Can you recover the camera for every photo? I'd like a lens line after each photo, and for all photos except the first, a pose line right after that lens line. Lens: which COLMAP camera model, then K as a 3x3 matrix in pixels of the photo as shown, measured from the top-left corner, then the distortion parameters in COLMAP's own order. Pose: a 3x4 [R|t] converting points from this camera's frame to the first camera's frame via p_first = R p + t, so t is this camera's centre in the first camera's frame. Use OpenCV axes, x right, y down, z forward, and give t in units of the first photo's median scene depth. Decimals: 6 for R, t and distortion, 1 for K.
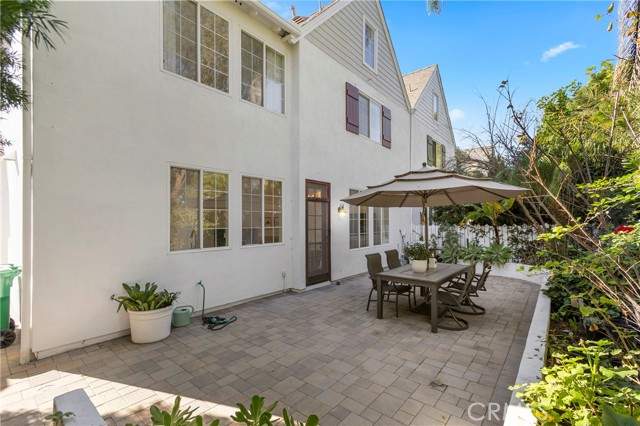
lens RADIAL K [[287.2, 0, 318.5], [0, 287.2, 219.7], [0, 0, 1]] dist [-0.000738, 0.000150]
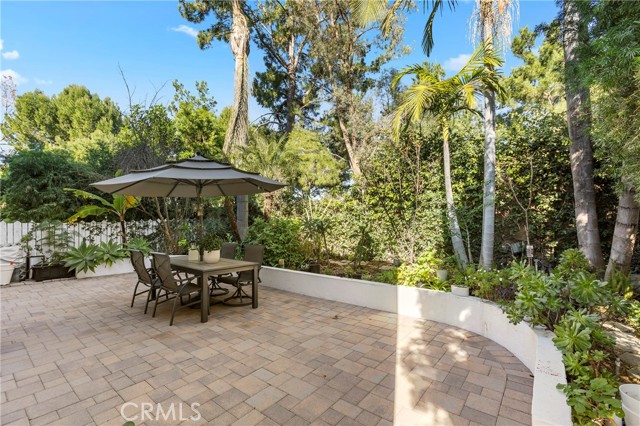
lens RADIAL K [[287.2, 0, 318.5], [0, 287.2, 219.7], [0, 0, 1]] dist [-0.000738, 0.000150]
pose [[-0.016526, 0.006184, 0.999844, -0.685944], [0.000853, 0.999981, -0.006171, 0.041399], [-0.999863, 0.000751, -0.016531, 0.692396]]
